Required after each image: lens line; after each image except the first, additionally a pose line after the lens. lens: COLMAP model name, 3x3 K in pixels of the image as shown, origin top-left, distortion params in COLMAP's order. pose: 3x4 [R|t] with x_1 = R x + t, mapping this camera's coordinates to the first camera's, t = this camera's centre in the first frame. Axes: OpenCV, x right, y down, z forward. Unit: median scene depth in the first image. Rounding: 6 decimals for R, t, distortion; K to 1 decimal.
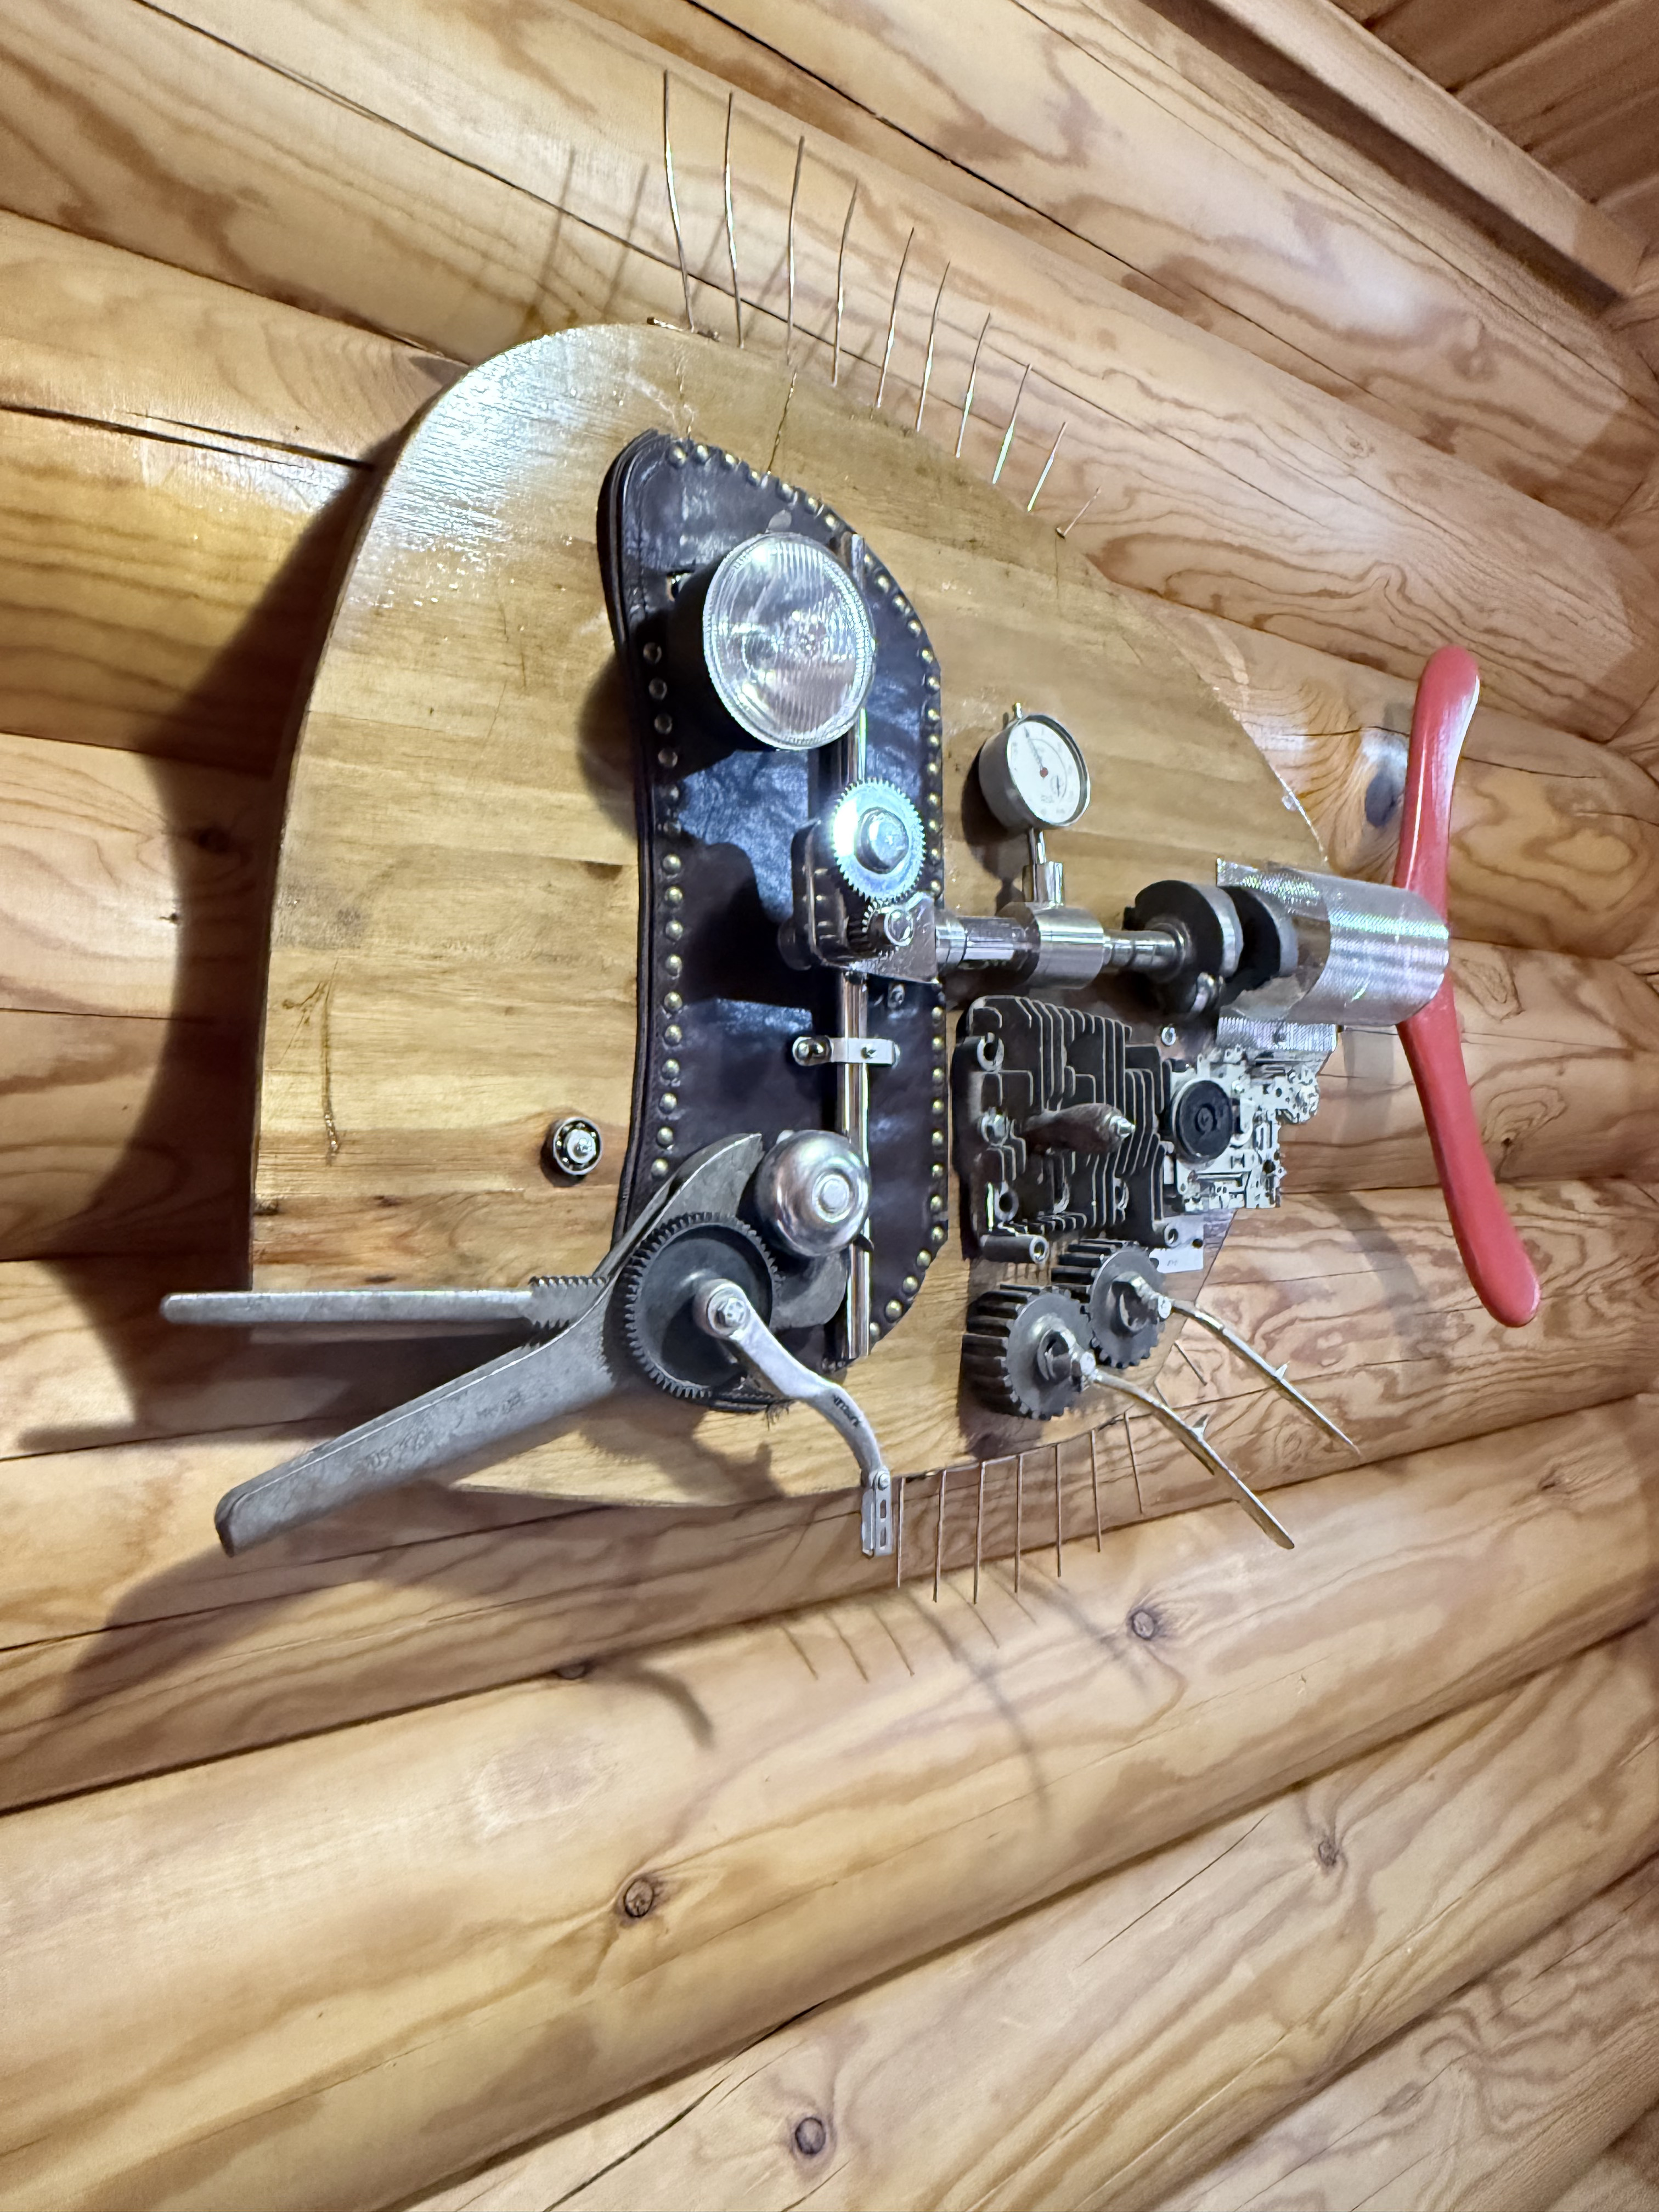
lens RADIAL K [[1543.8, 0, 847.1], [0, 1543.8, 1090.2], [0, 0, 1]] dist [0.000021, 0.000381]
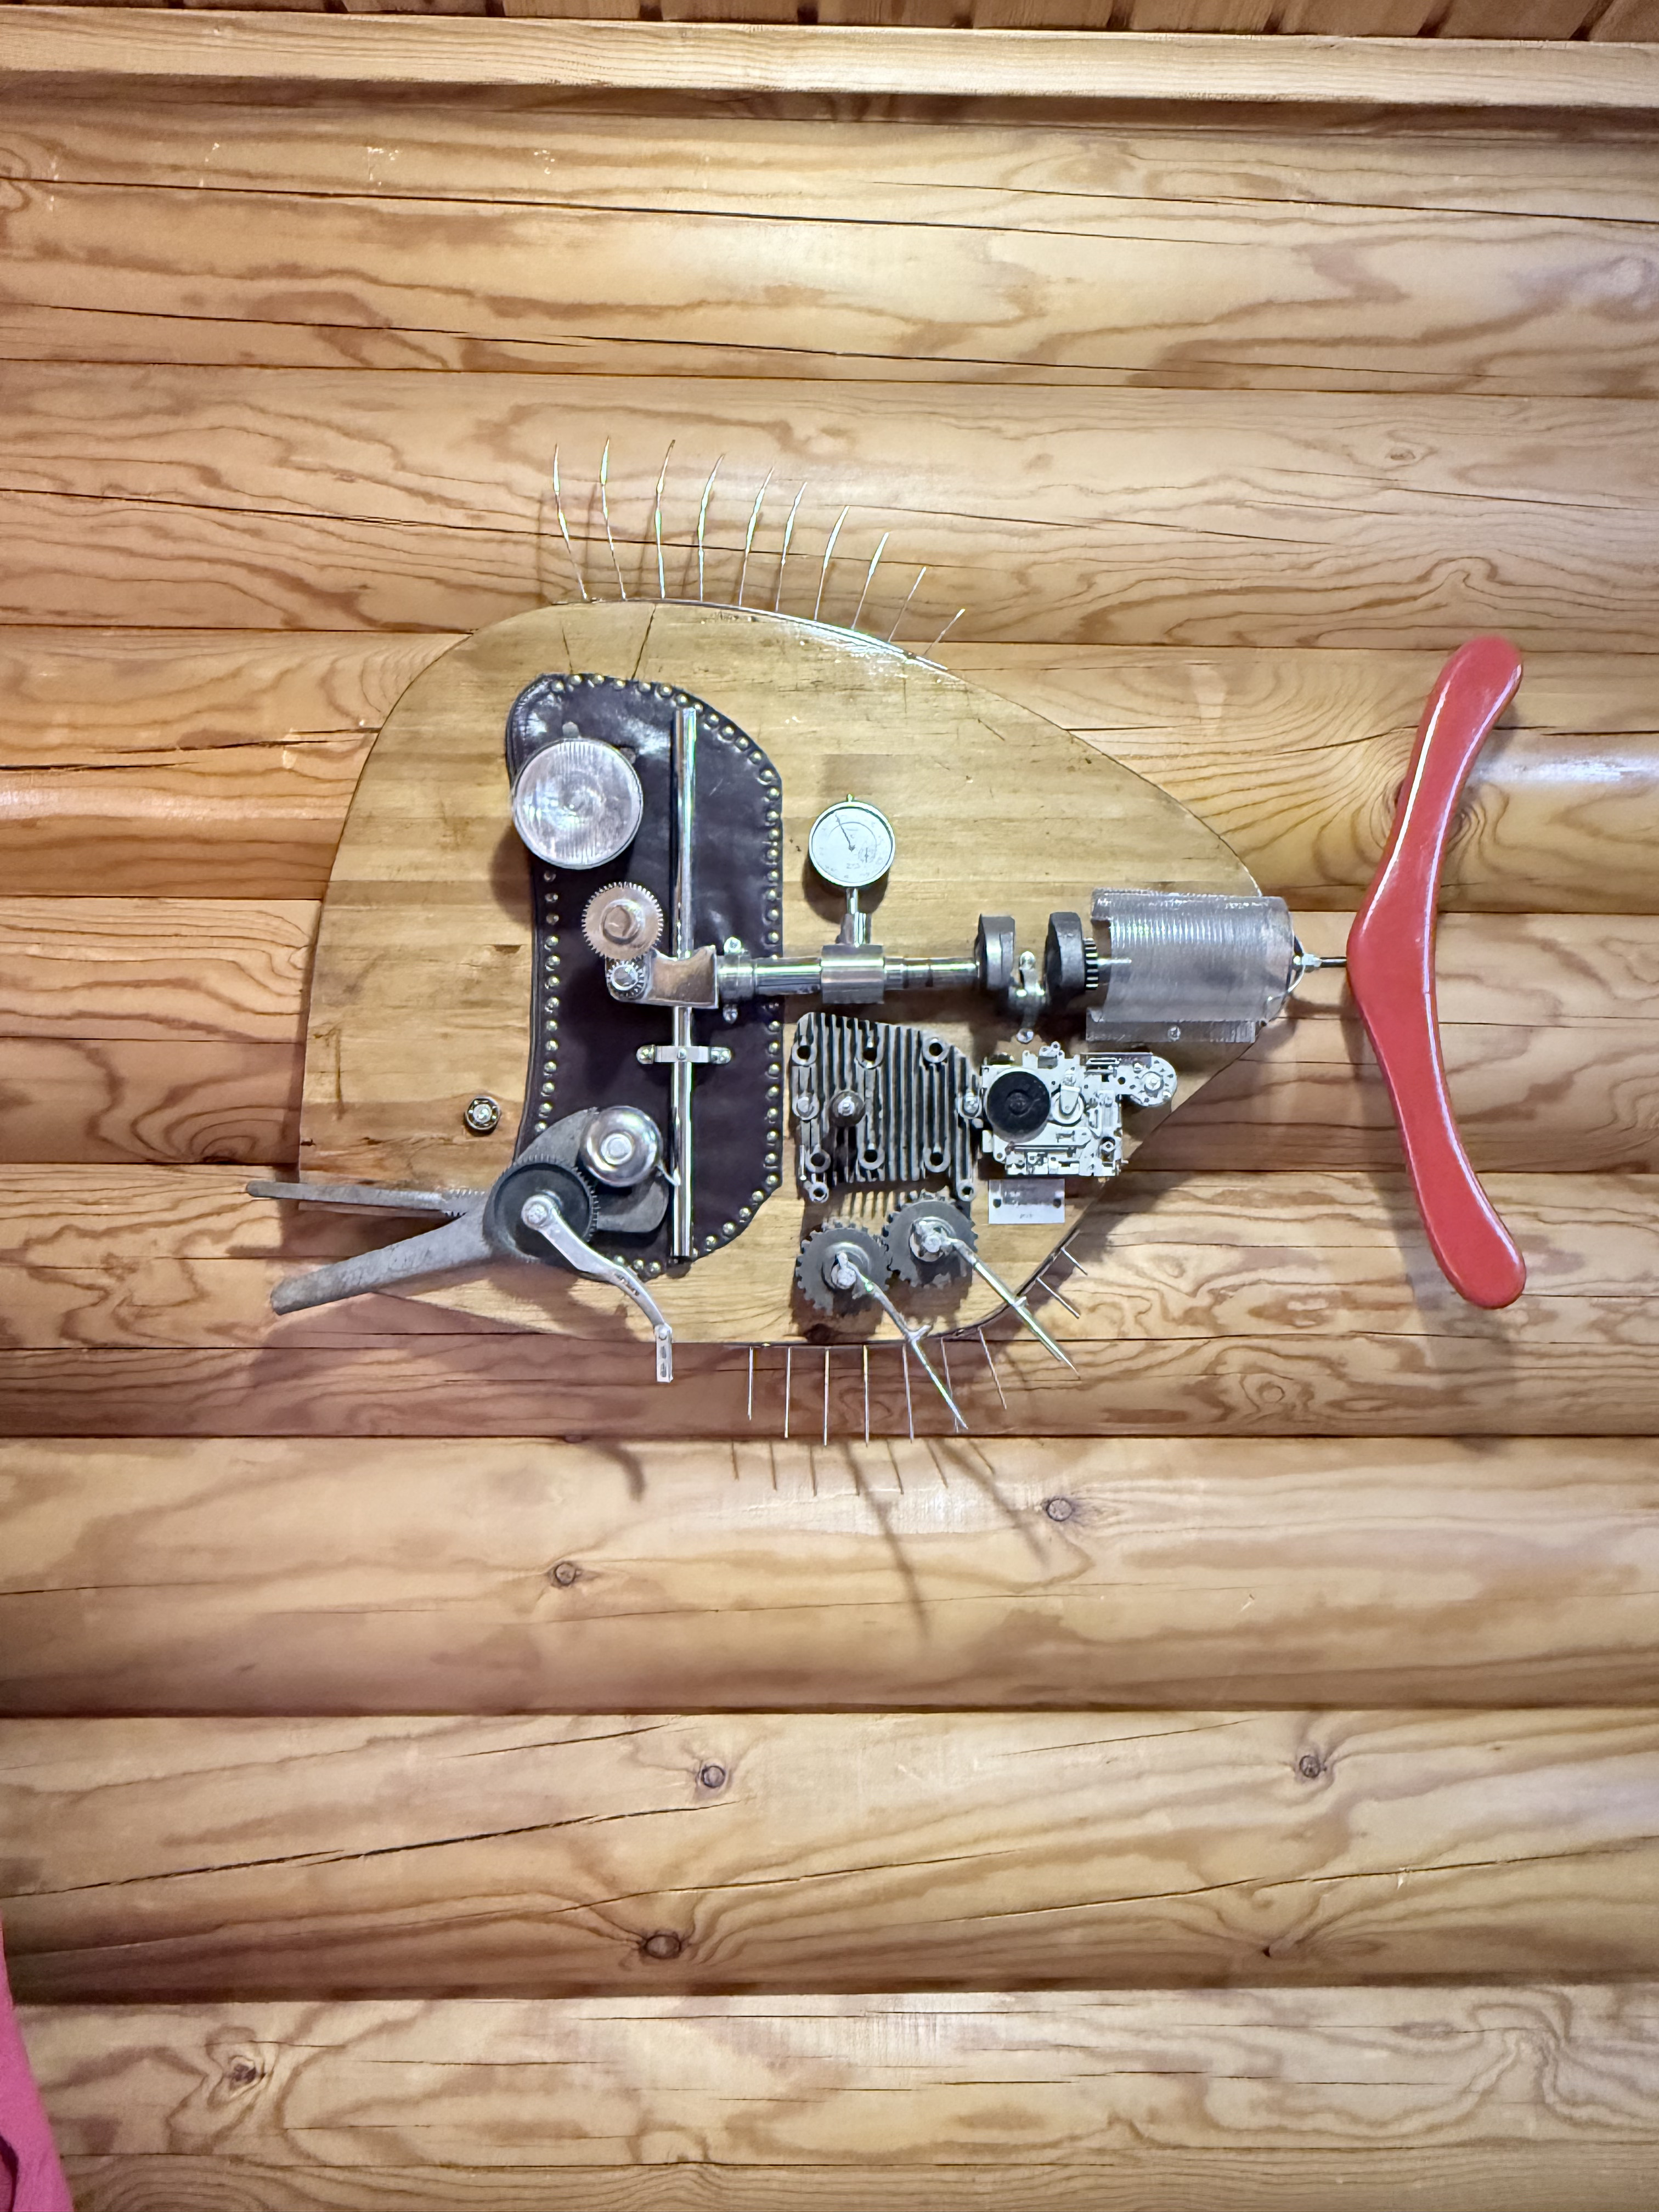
lens RADIAL K [[1543.8, 0, 831.2], [0, 1543.8, 1107.3], [0, 0, 1]] dist [0.000021, 0.000381]
pose [[0.793505, 0.015606, -0.608363, 0.966519], [0.003798, 0.999525, 0.030594, -0.017687], [0.608551, -0.026587, 0.793069, -0.101771]]
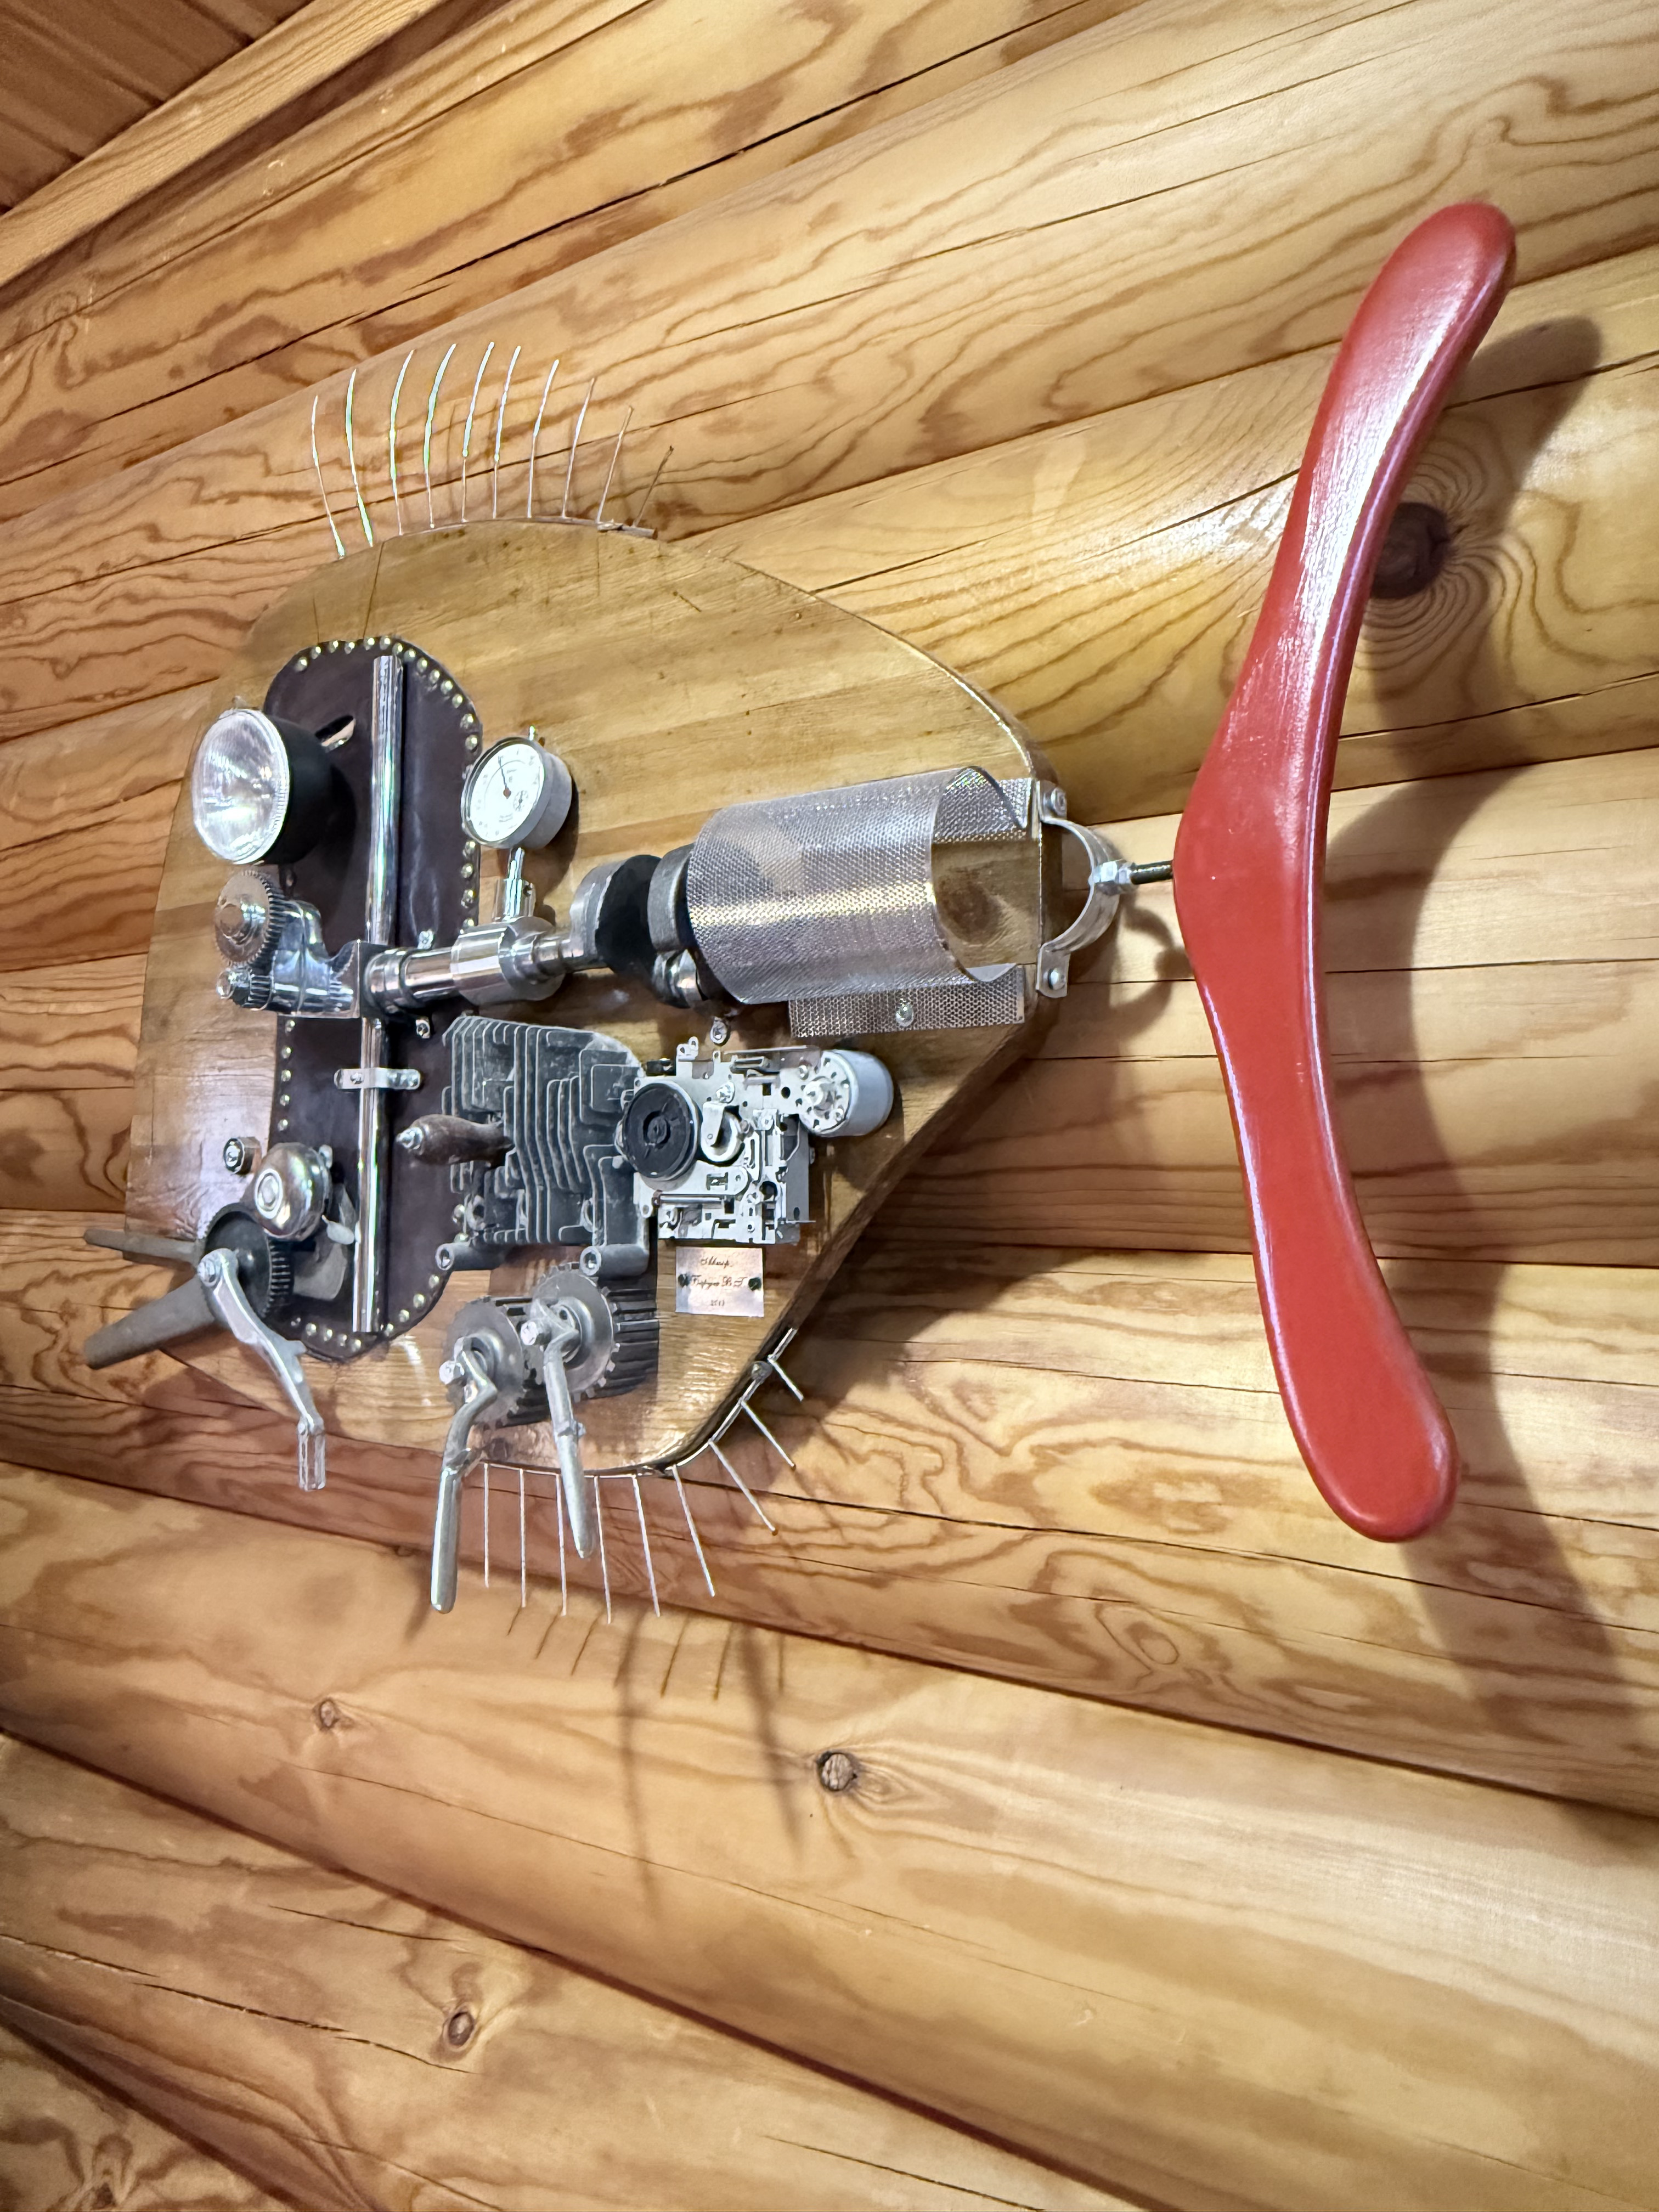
lens RADIAL K [[1543.8, 0, 847.5], [0, 1543.8, 1092.4], [0, 0, 1]] dist [0.000021, 0.000381]
pose [[0.273104, -0.050065, -0.960681, 1.182741], [0.010944, 0.998742, -0.048938, 0.045368], [0.961922, 0.002851, 0.273308, 0.957651]]
